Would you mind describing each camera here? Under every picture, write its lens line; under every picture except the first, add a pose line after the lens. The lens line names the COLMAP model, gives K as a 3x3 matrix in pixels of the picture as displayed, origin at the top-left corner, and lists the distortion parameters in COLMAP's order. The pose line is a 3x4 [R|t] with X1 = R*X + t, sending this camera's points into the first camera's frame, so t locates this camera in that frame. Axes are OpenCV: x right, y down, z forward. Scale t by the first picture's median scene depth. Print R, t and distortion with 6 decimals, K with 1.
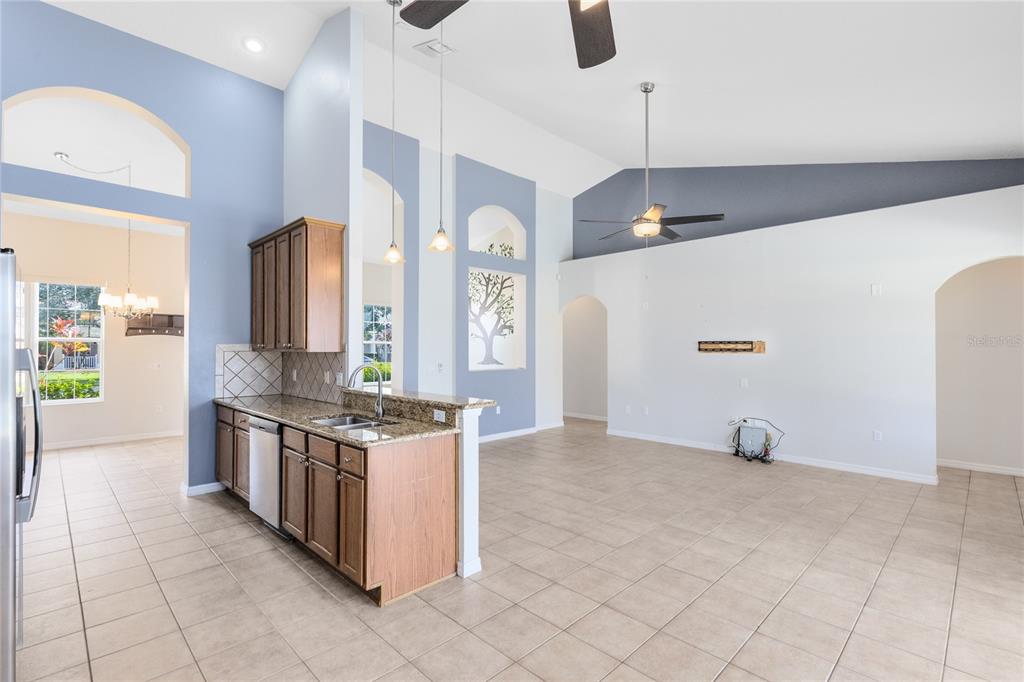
lens RADIAL K [[468.9, 0, 516.6], [0, 468.9, 338.9], [0, 0, 1]] dist [0.005325, -0.000247]
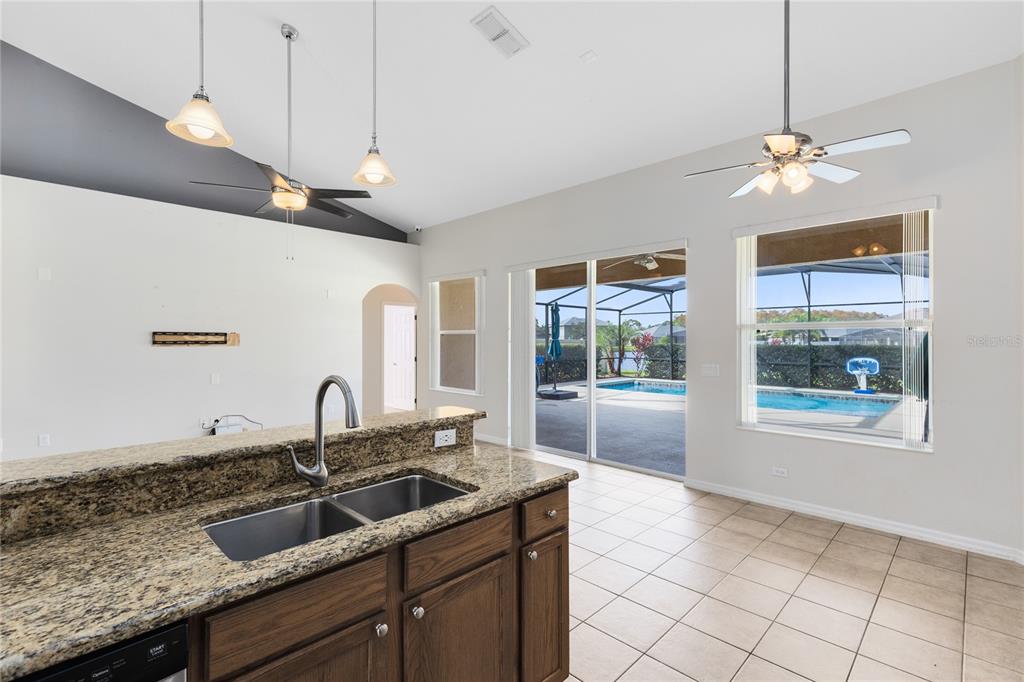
lens RADIAL K [[468.9, 0, 507.4], [0, 468.9, 340.8], [0, 0, 1]] dist [0.005325, -0.000247]
pose [[-0.000968, -0.002243, 0.999997, -0.566137], [-0.020249, 0.999792, 0.002223, 0.009656], [-0.999794, -0.020247, -0.001013, 0.593671]]
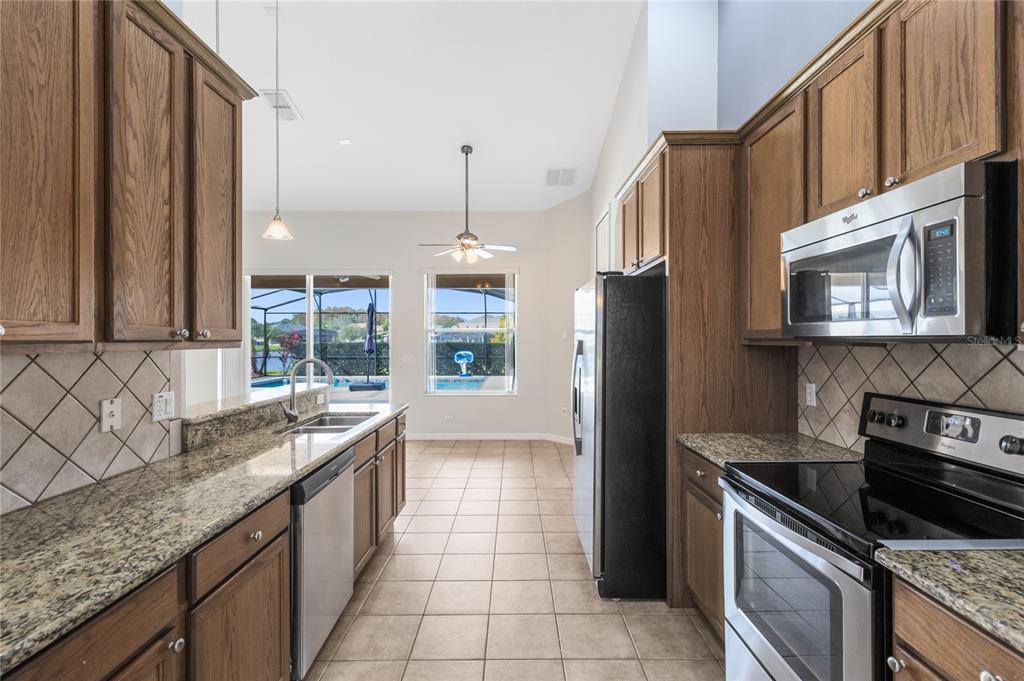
lens RADIAL K [[468.9, 0, 517.4], [0, 468.9, 342.2], [0, 0, 1]] dist [0.005325, -0.000247]
pose [[-0.711102, -0.005068, 0.703070, -0.857144], [-0.012980, 0.999898, -0.005920, 0.014787], [-0.702969, -0.013336, -0.711096, 0.960821]]
